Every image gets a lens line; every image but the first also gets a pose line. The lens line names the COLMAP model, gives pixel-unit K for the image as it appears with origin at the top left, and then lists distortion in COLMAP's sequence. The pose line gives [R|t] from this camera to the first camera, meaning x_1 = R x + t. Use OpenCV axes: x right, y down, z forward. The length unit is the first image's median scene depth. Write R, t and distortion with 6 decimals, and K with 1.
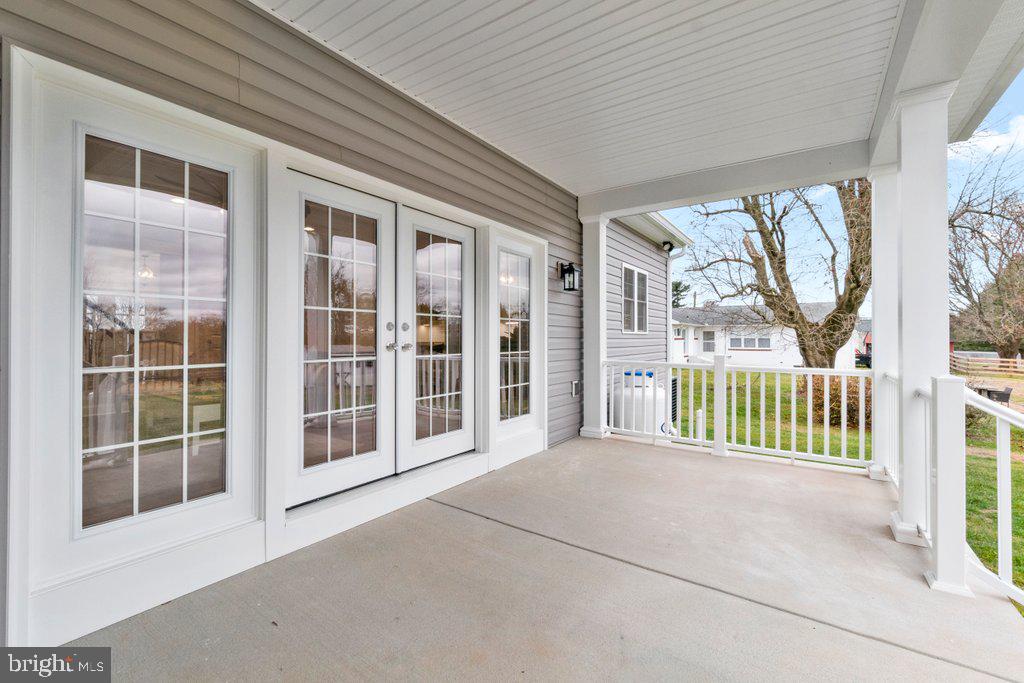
lens RADIAL K [[442.8, 0, 511.0], [0, 442.8, 338.1], [0, 0, 1]] dist [0.000263, 0.000002]
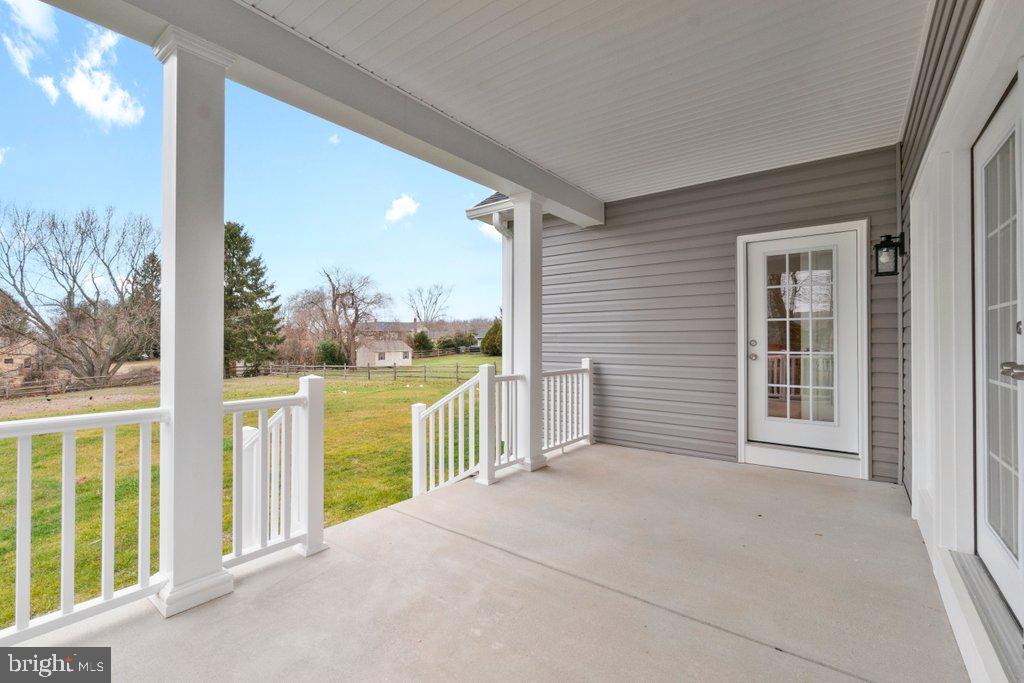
lens RADIAL K [[442.8, 0, 512.7], [0, 442.8, 339.4], [0, 0, 1]] dist [0.000263, 0.000002]
pose [[-0.998103, -0.000846, 0.061560, 0.308524], [-0.001240, 0.999979, -0.006362, -0.005104], [-0.061553, -0.006426, -0.998083, 1.840308]]
